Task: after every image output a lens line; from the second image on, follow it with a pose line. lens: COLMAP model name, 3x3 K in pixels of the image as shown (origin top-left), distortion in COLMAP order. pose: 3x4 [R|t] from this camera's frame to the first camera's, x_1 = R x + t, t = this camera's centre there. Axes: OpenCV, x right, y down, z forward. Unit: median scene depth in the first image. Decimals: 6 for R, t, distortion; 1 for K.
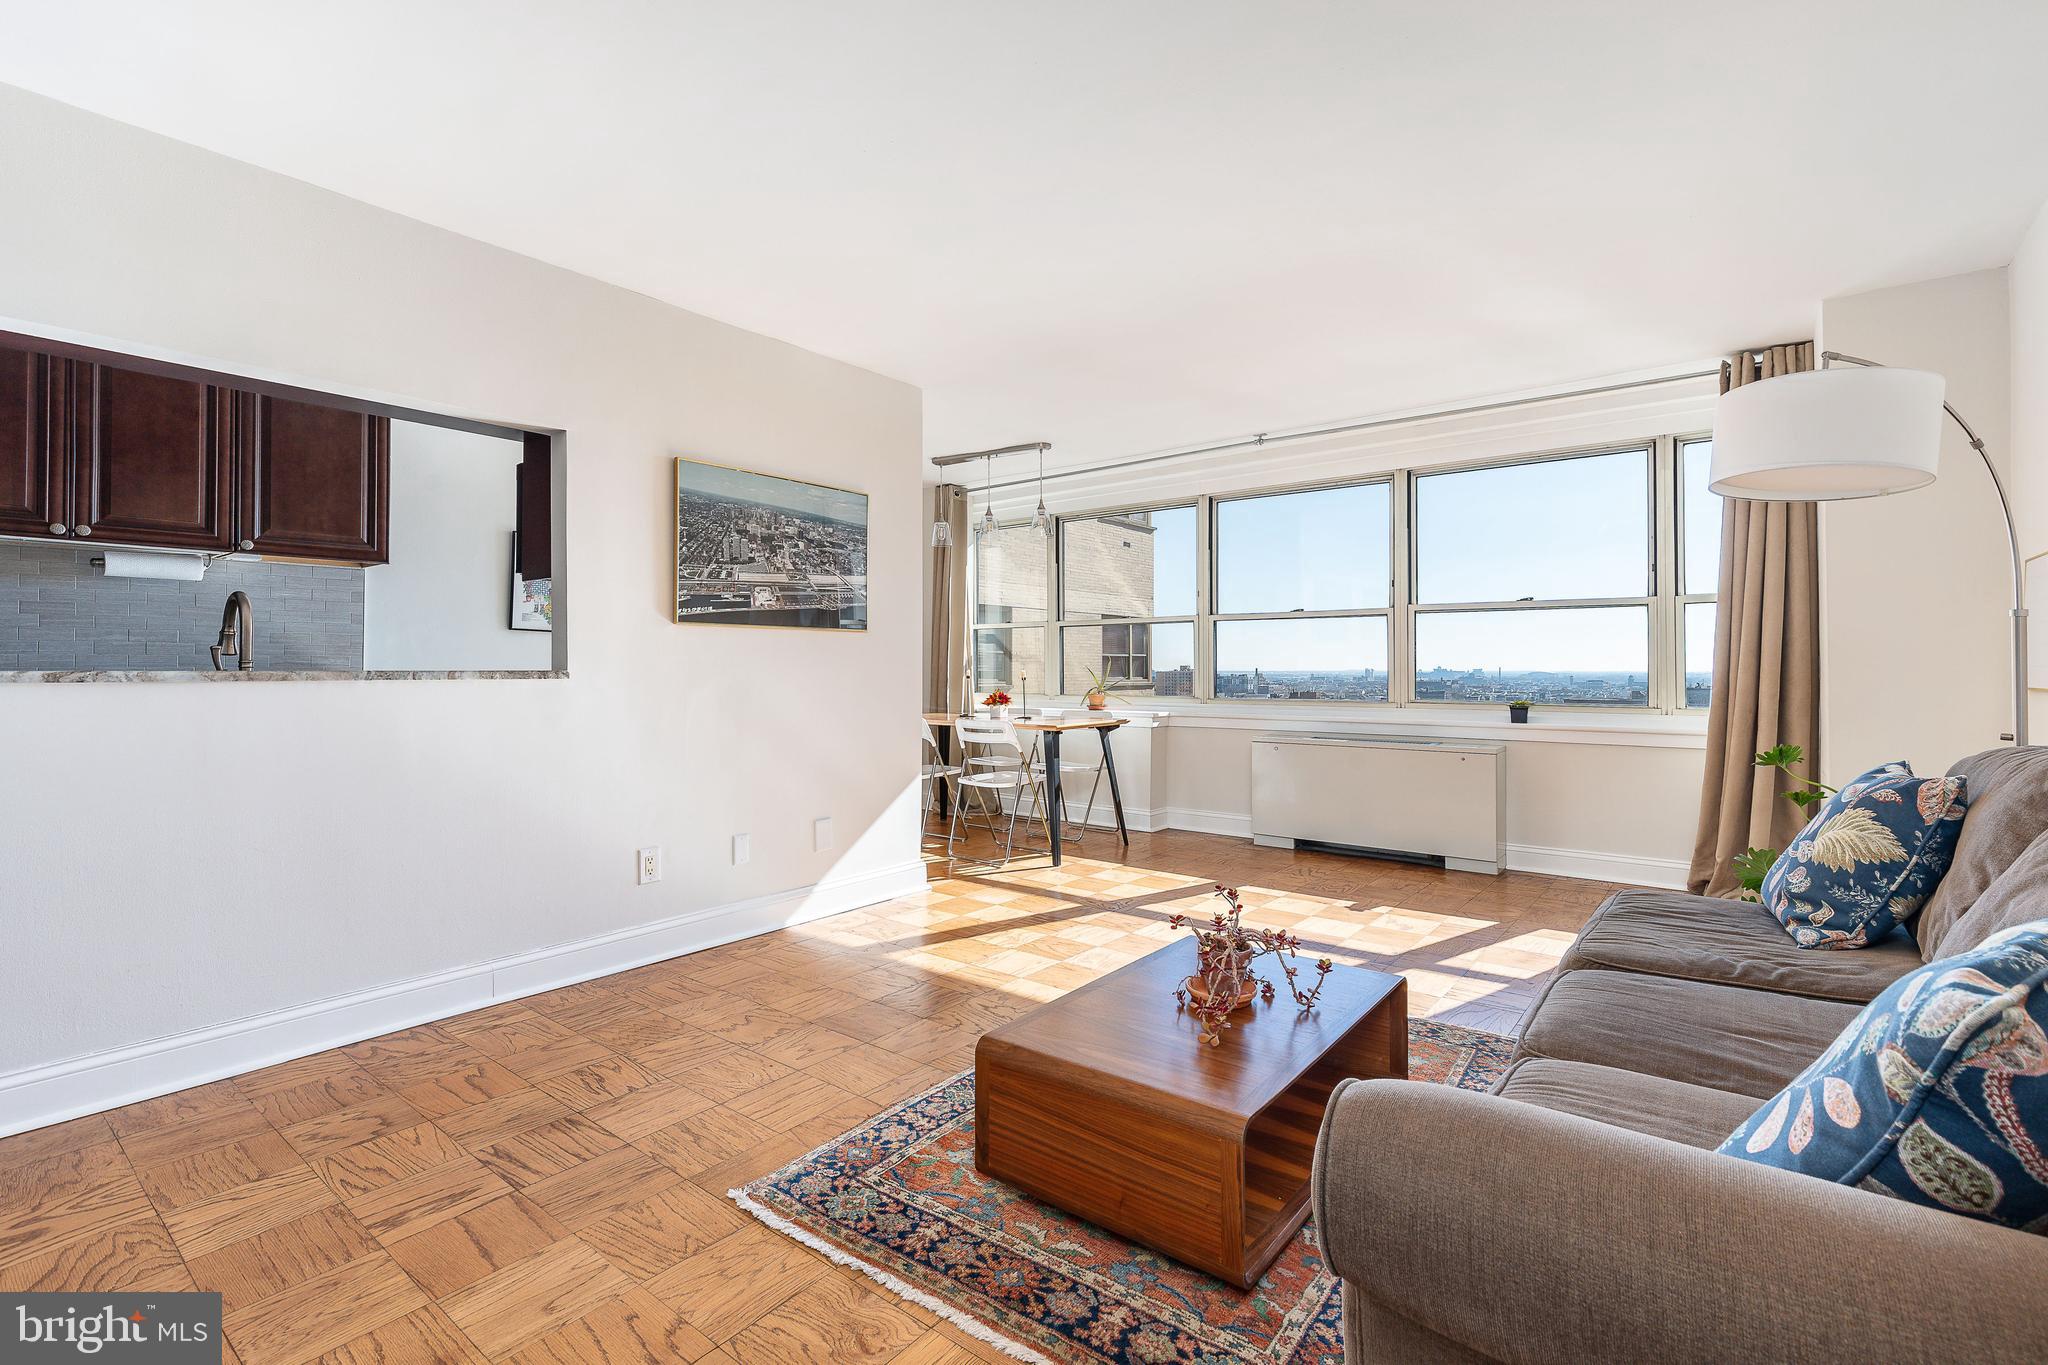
lens RADIAL K [[915.4, 0, 1025.3], [0, 915.4, 642.5], [0, 0, 1]] dist [0.009896, -0.001925]
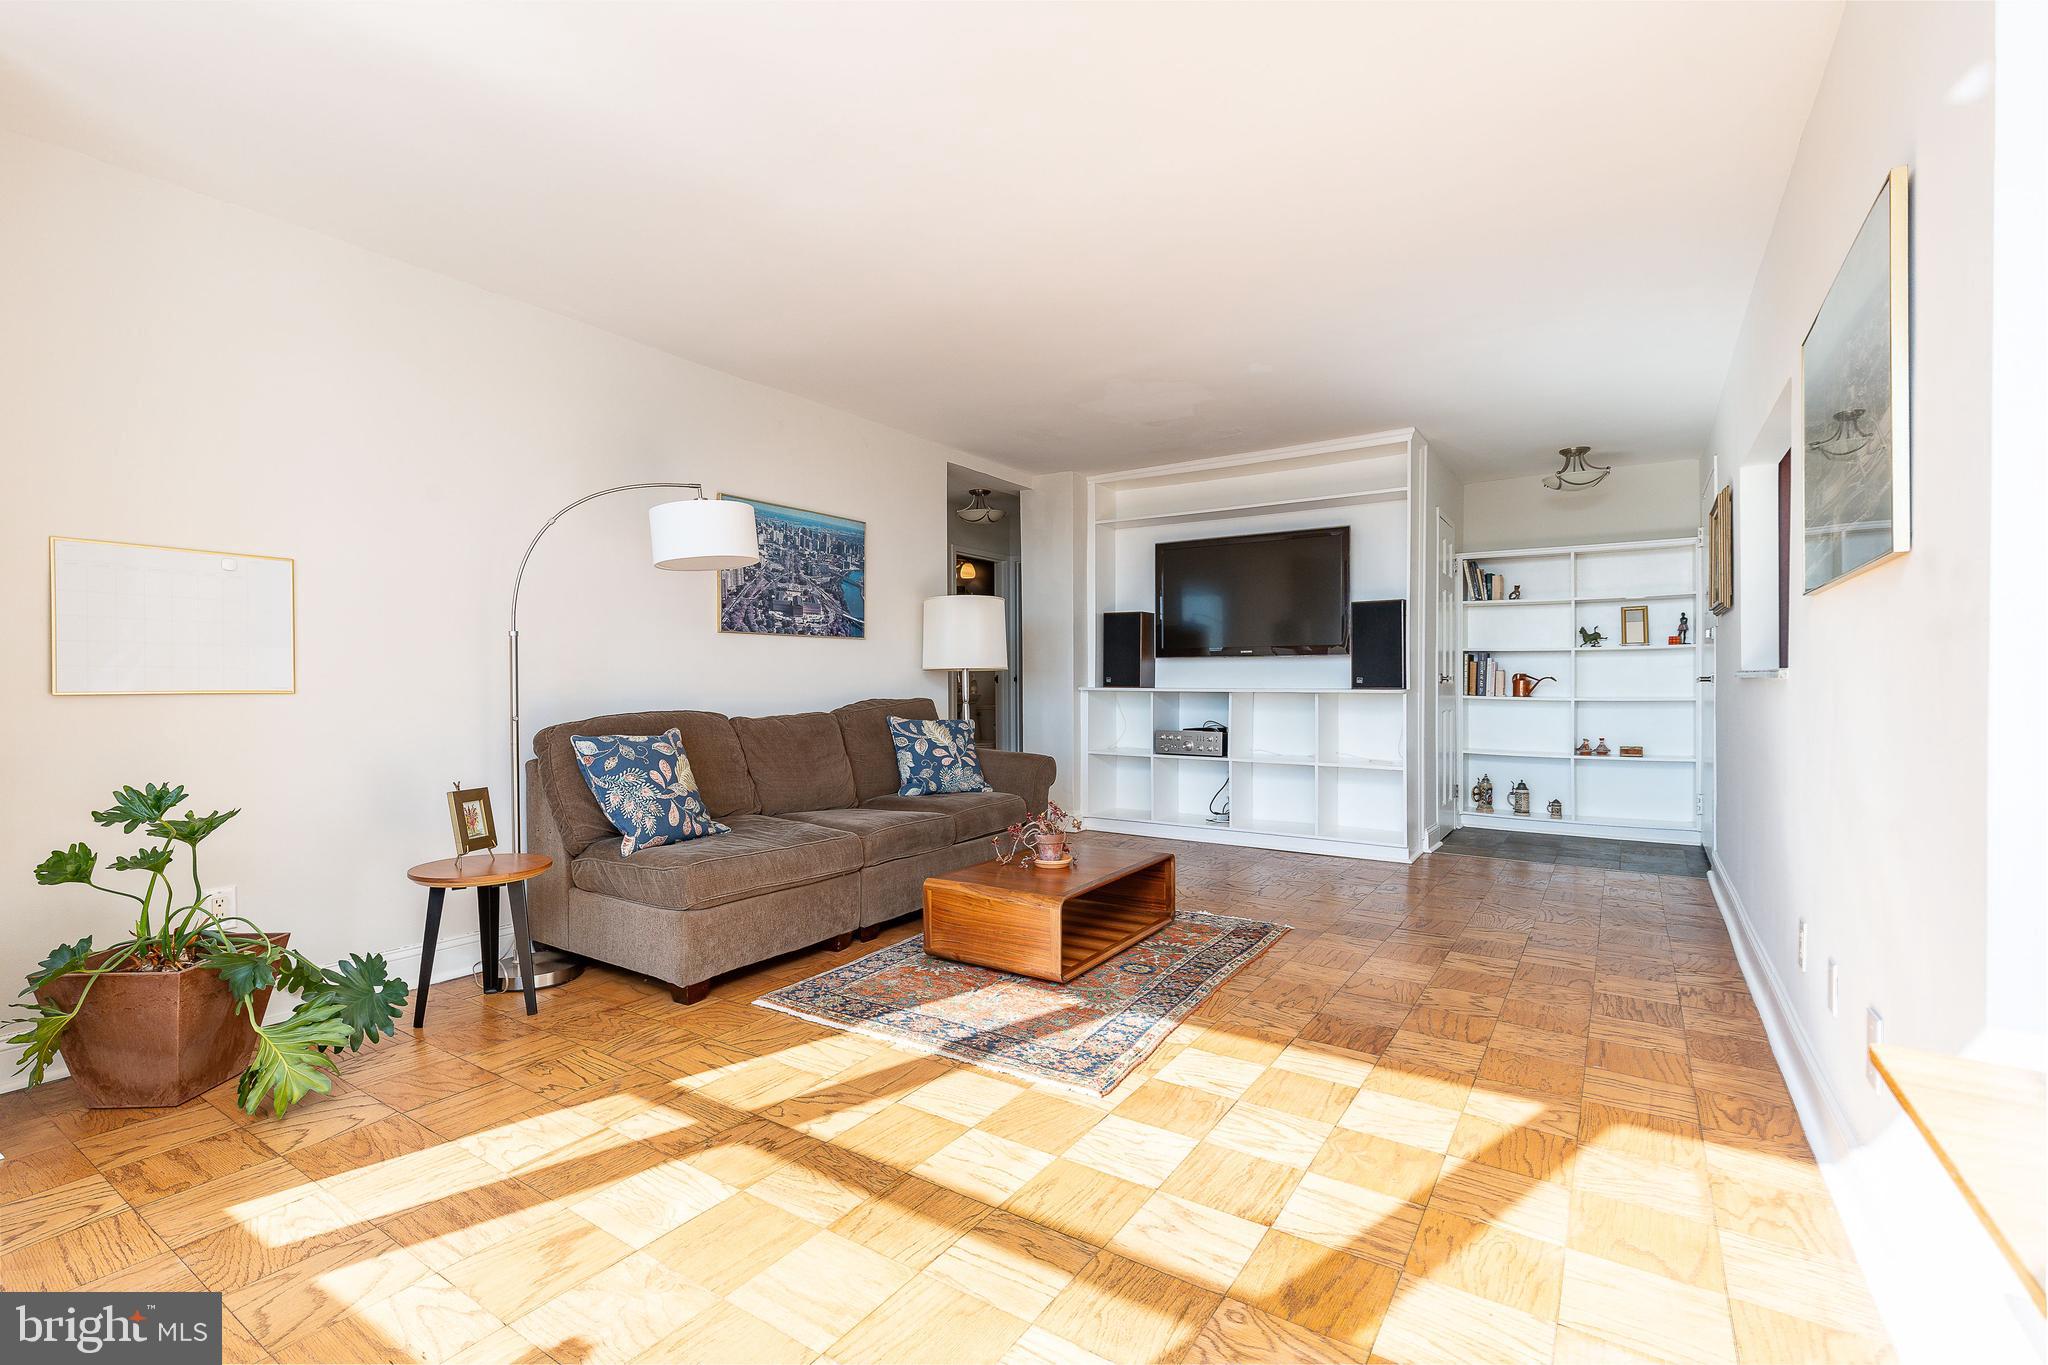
lens RADIAL K [[915.4, 0, 1044.7], [0, 915.4, 682.0], [0, 0, 1]] dist [0.009896, -0.001925]
pose [[-0.994681, -0.000791, -0.102999, 0.289858], [0.001605, 0.999730, -0.023185, 0.059917], [0.102990, -0.023227, -0.994411, 1.912789]]
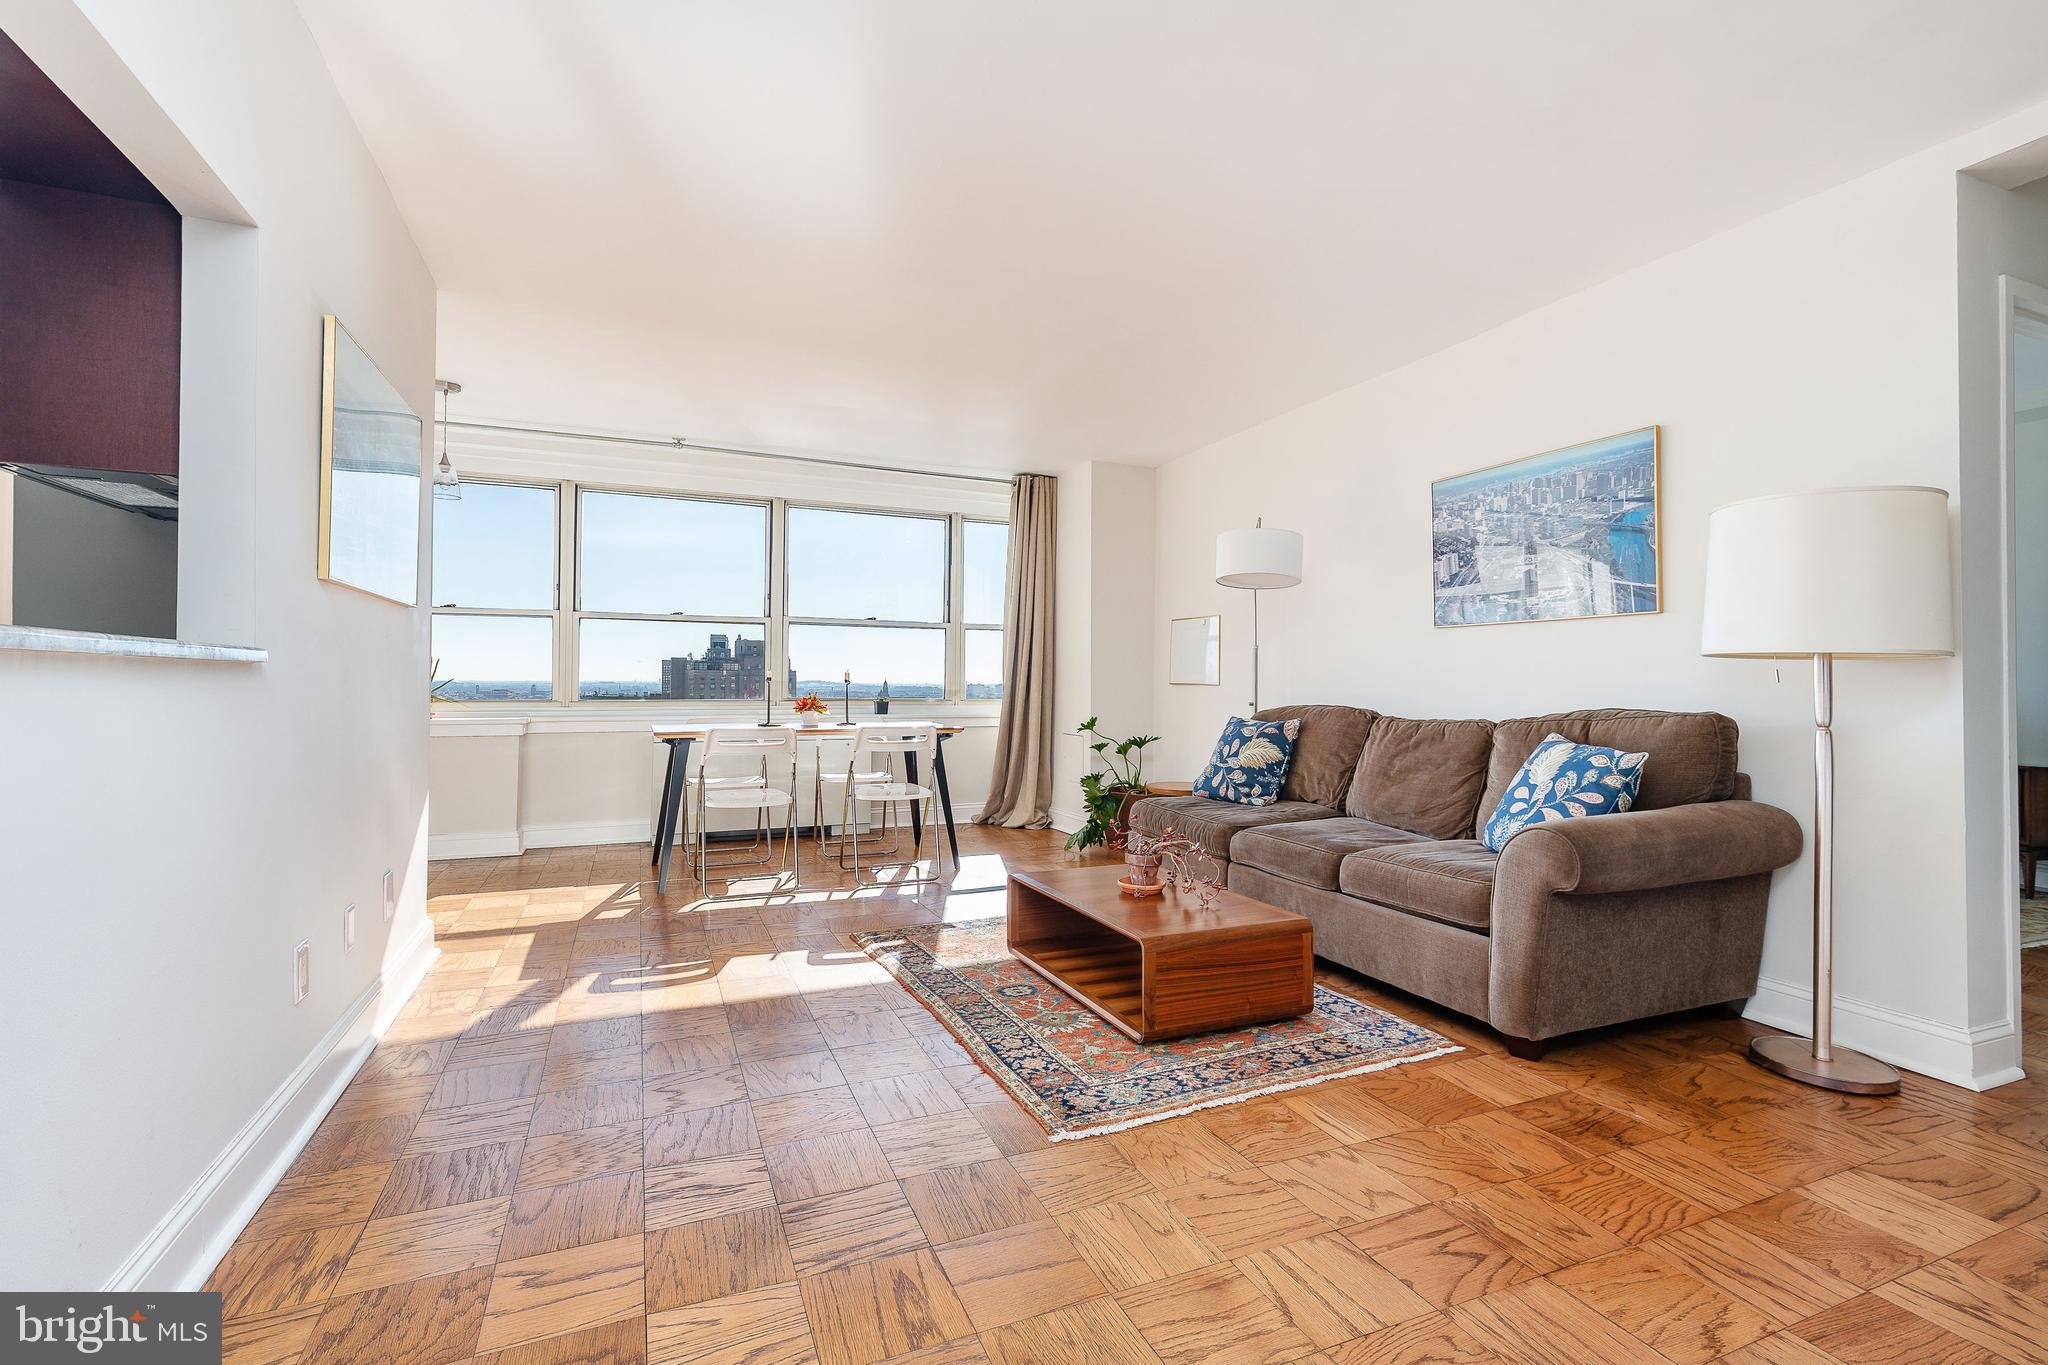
lens RADIAL K [[915.4, 0, 1004.1], [0, 915.4, 673.1], [0, 0, 1]] dist [0.009896, -0.001925]
pose [[0.495067, 0.009505, 0.868803, -0.824897], [-0.031665, 0.999473, 0.007109, 0.025148], [-0.868278, -0.031030, 0.495107, 0.334815]]
